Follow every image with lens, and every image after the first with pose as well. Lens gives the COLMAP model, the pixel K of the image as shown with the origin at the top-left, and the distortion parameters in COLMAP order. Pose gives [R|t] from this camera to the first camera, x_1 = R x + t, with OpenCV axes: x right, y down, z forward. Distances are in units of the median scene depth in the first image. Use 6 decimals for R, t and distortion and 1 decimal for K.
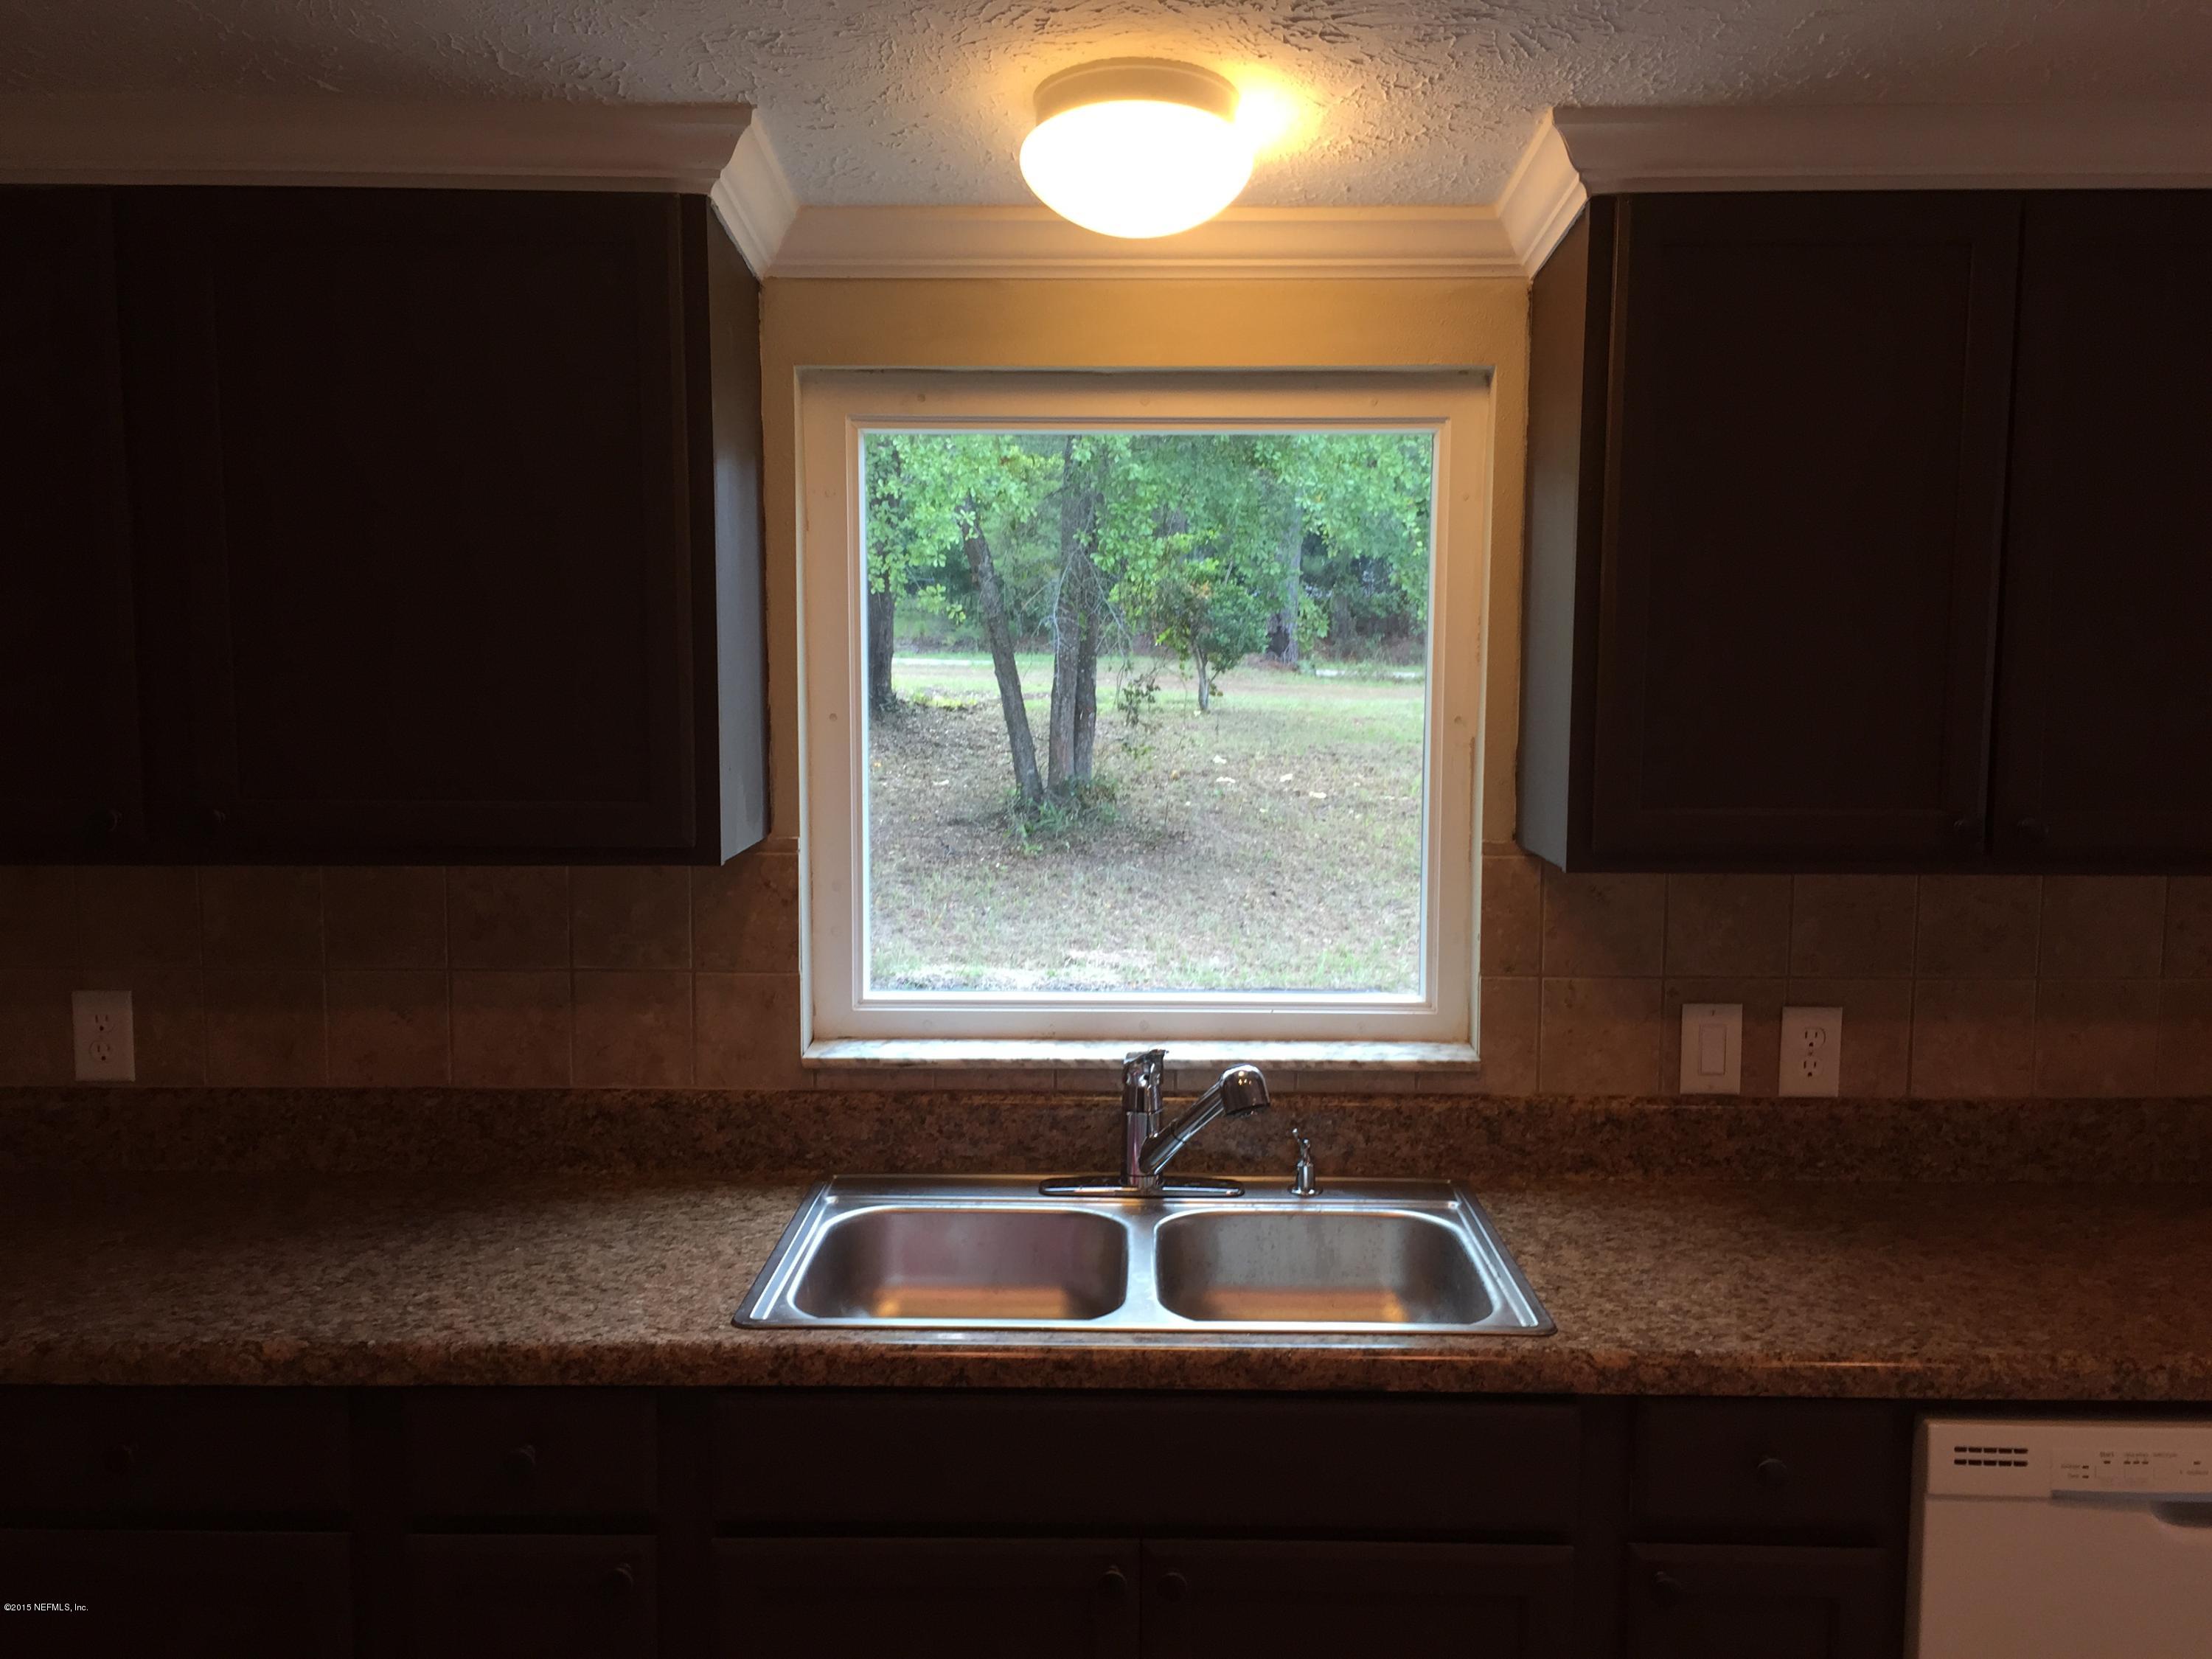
lens RADIAL K [[1865.1, 0, 1106.0], [0, 1865.1, 829.5], [0, 0, 1]] dist [0.006689, 0.002711]
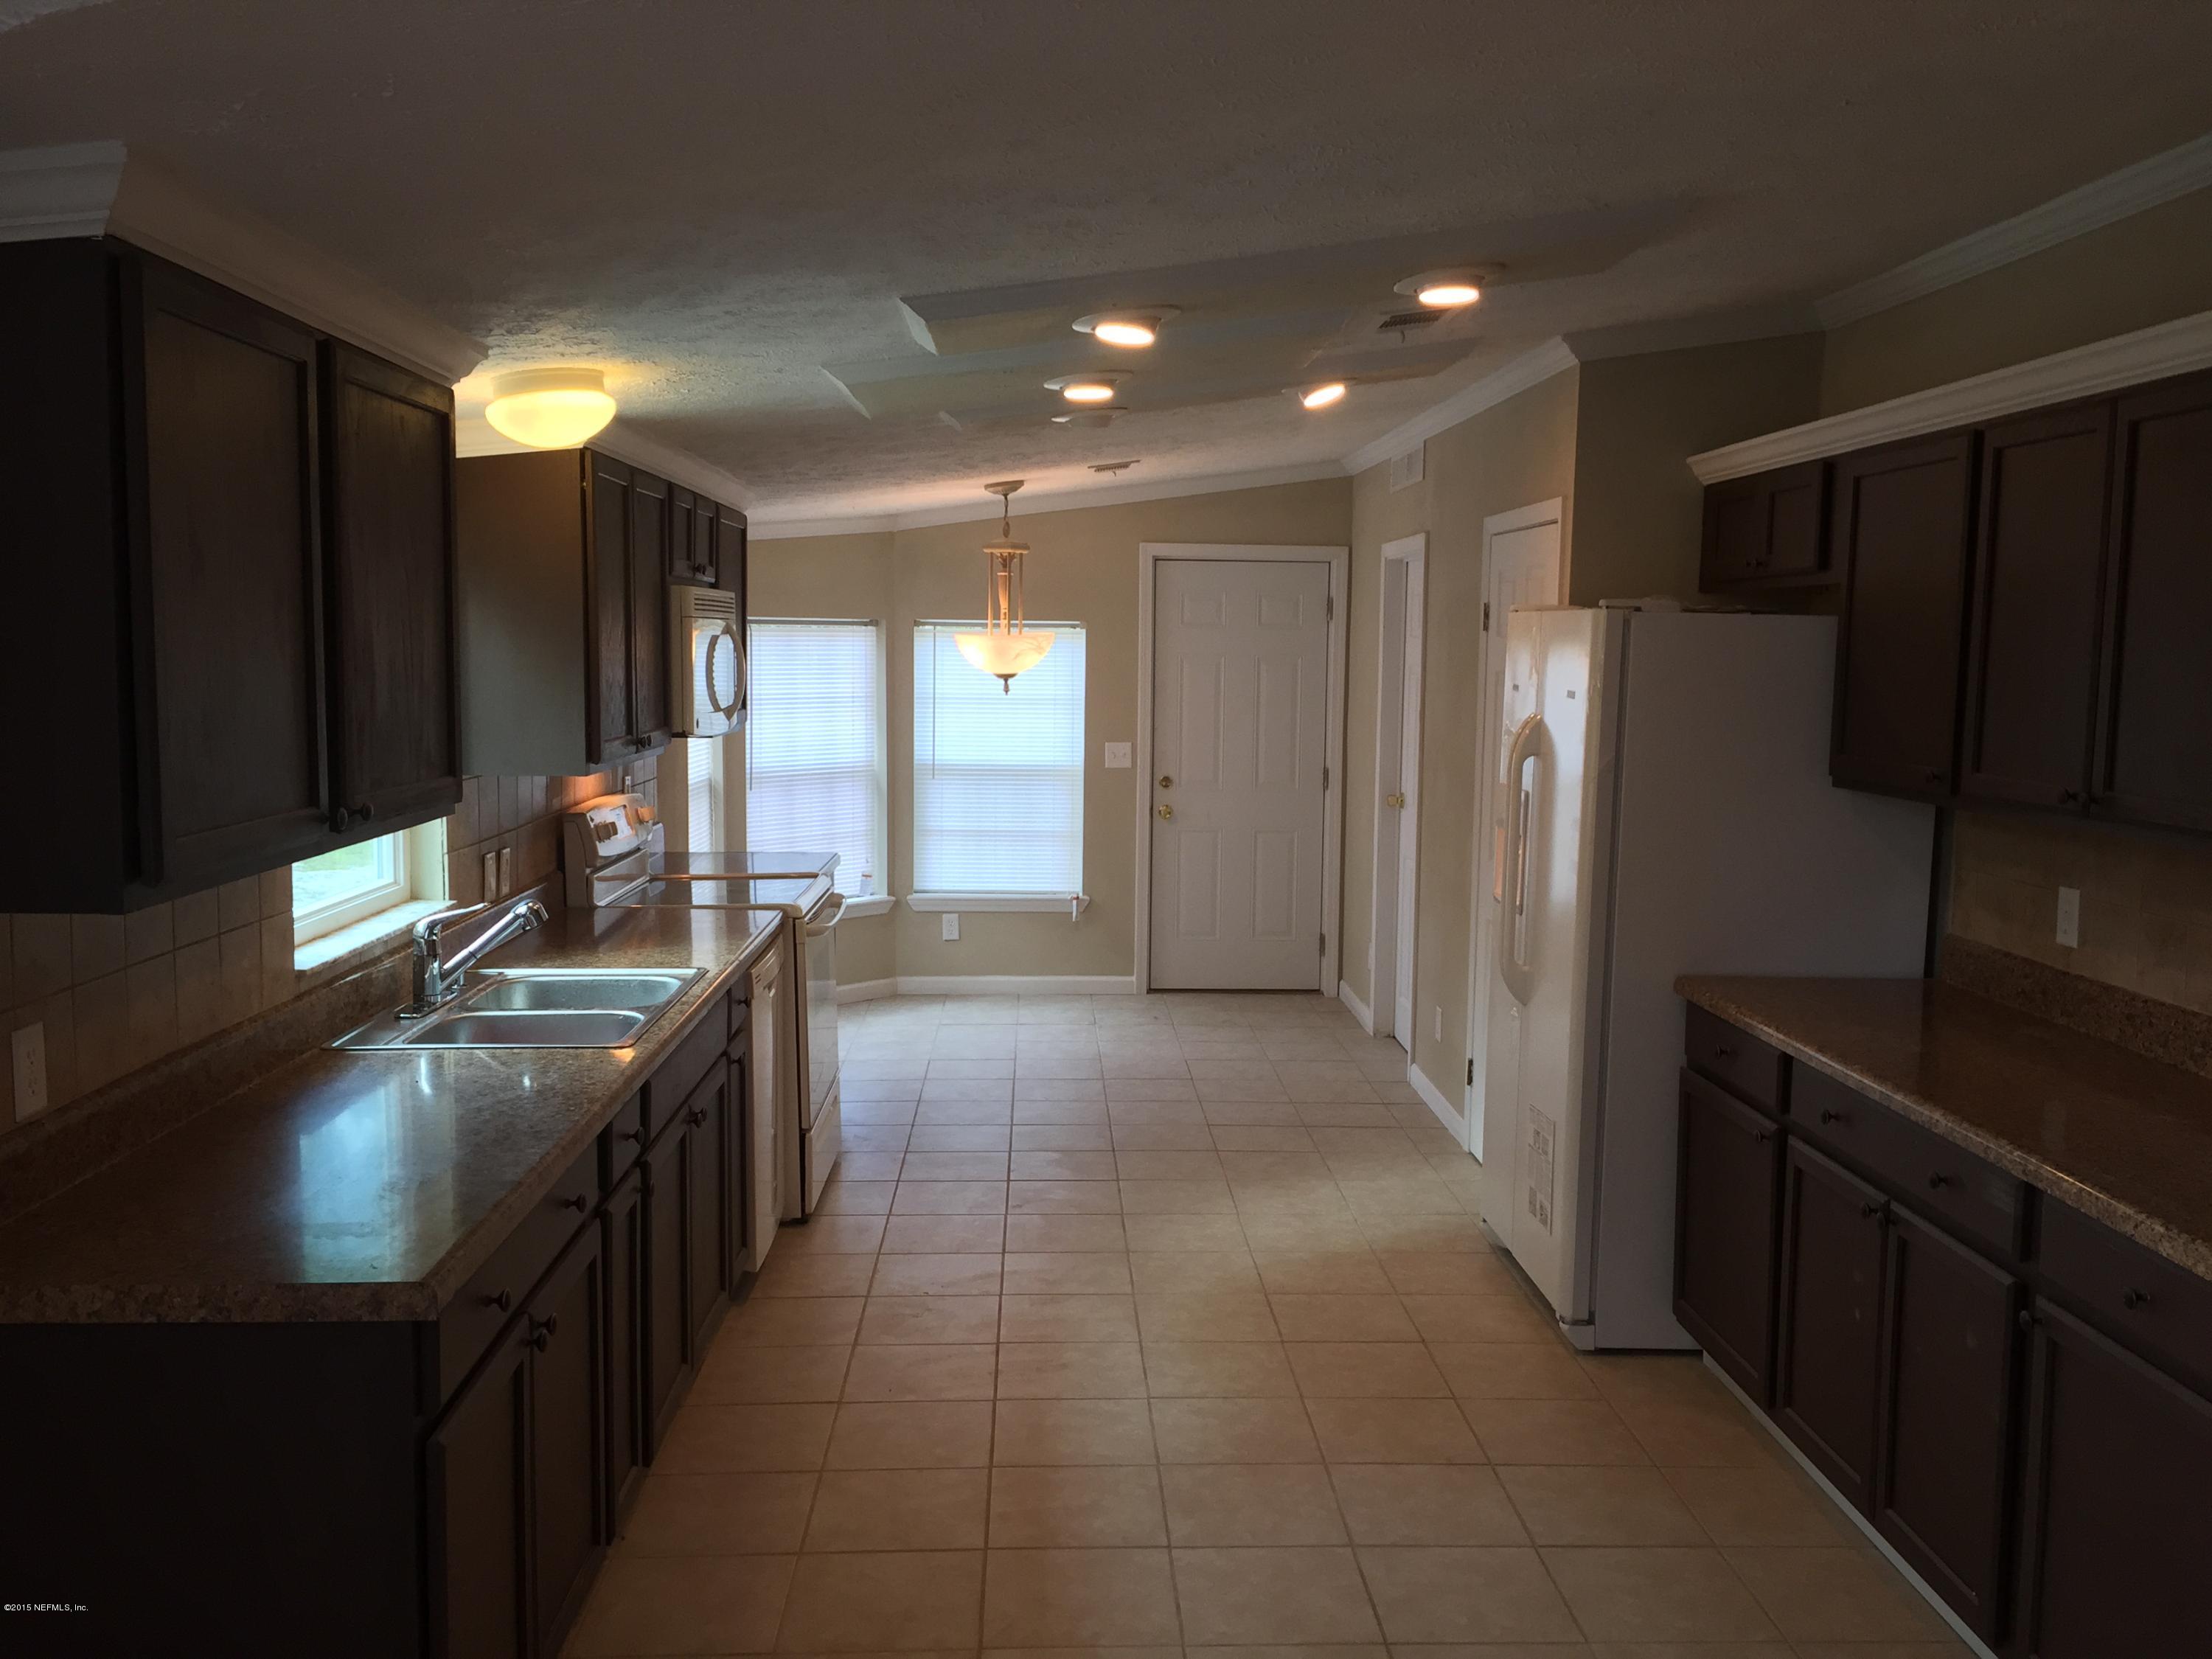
lens RADIAL K [[1897.3, 0, 1105.2], [0, 1897.3, 823.0], [0, 0, 1]] dist [0.086607, -0.128426]
pose [[-0.035826, -0.099271, 0.994415, -1.579477], [0.110225, 0.988591, 0.102661, -0.064577], [-0.993261, 0.113287, -0.024476, 0.432433]]
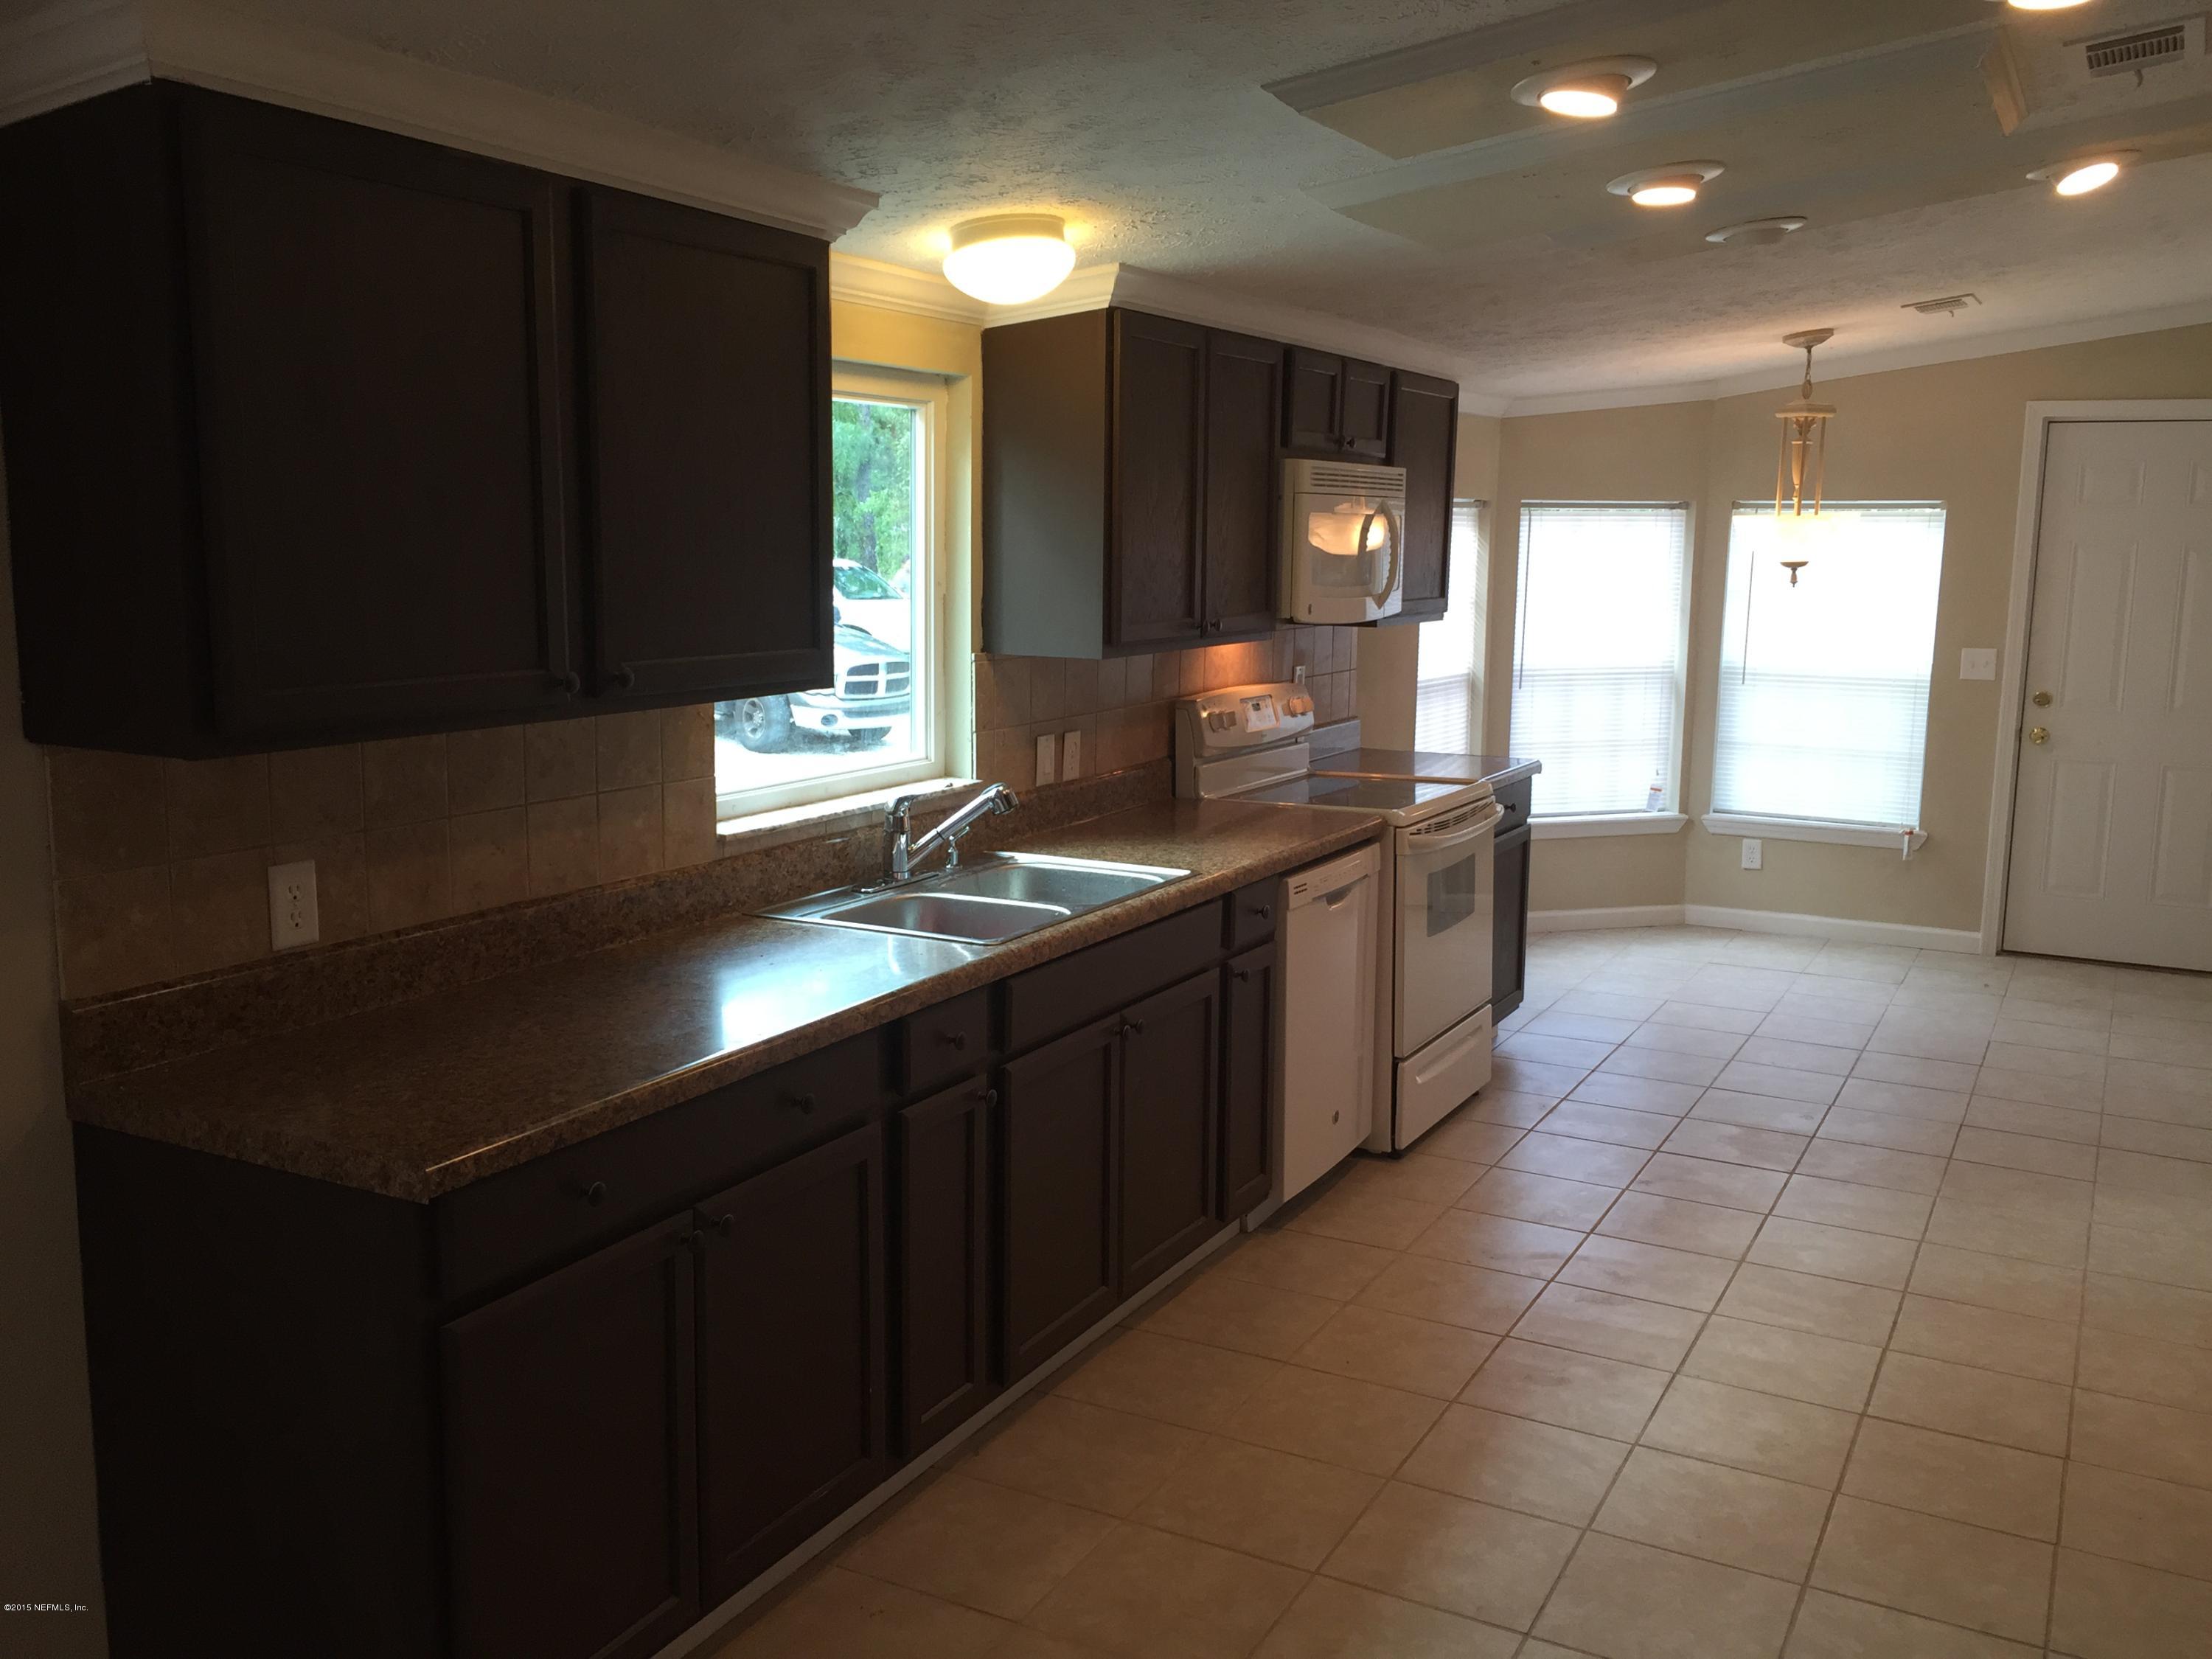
lens RADIAL K [[1891.4, 0, 1108.1], [0, 1891.4, 826.0], [0, 0, 1]] dist [0.079560, -0.099986]
pose [[0.478085, -0.134472, 0.867959, -1.265489], [0.096857, 0.990255, 0.100069, 0.000315], [-0.872957, 0.036227, 0.486450, 0.047602]]
